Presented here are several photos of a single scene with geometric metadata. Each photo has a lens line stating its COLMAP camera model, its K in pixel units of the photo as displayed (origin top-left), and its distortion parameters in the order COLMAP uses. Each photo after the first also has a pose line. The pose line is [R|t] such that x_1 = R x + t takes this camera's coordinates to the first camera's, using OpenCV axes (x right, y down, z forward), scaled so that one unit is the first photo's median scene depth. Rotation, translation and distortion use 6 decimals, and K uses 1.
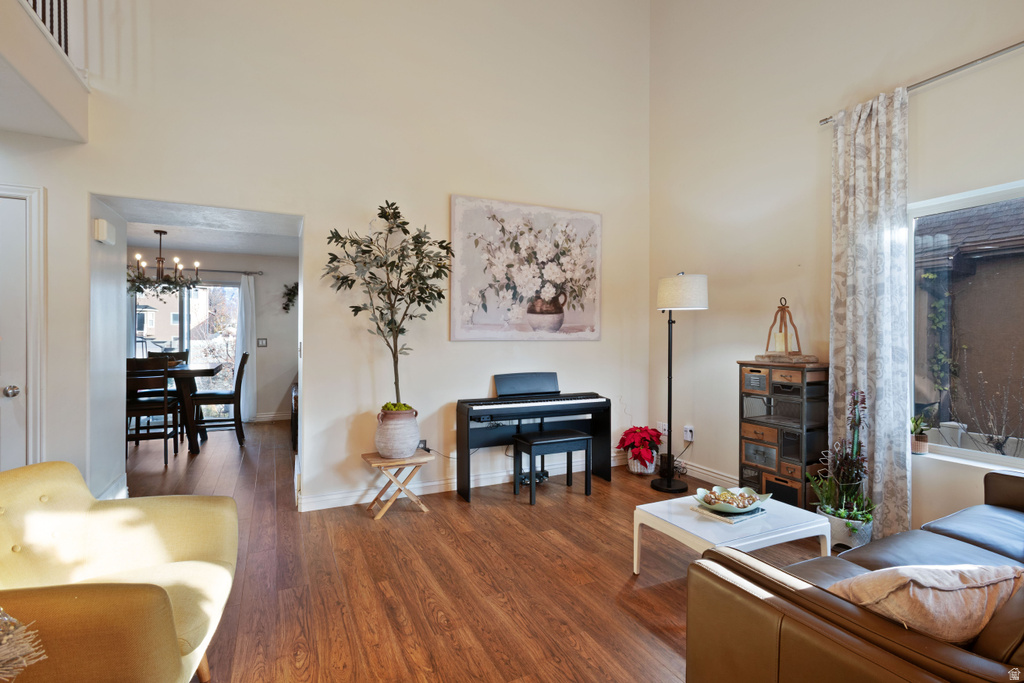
lens RADIAL K [[487.8, 0, 512.4], [0, 487.8, 339.6], [0, 0, 1]] dist [0.009554, -0.001186]
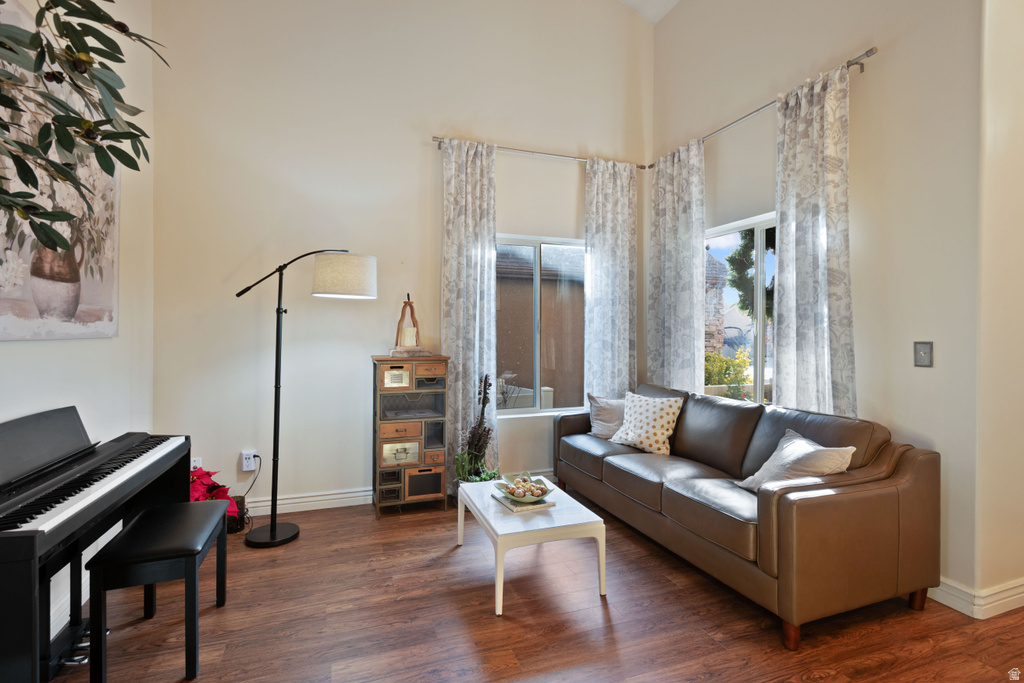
lens RADIAL K [[487.8, 0, 512.9], [0, 487.8, 335.4], [0, 0, 1]] dist [0.009554, -0.001186]
pose [[0.110979, -0.007394, 0.993795, -0.346434], [0.002910, 0.999970, 0.007115, -0.003424], [-0.993818, 0.002102, 0.110997, 0.534406]]
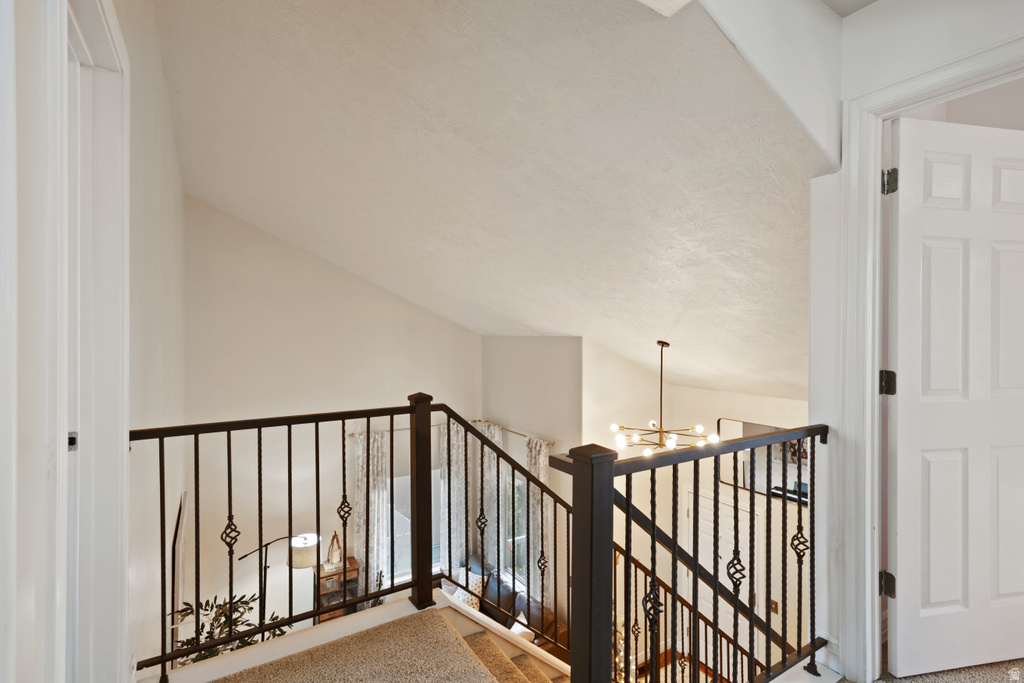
lens RADIAL K [[487.8, 0, 512.8], [0, 487.8, 340.4], [0, 0, 1]] dist [0.009554, -0.001186]
pose [[-0.094460, -0.009594, 0.995482, -1.029566], [0.007516, 0.999918, 0.010350, -0.635961], [-0.995500, 0.008460, -0.094380, 0.409079]]
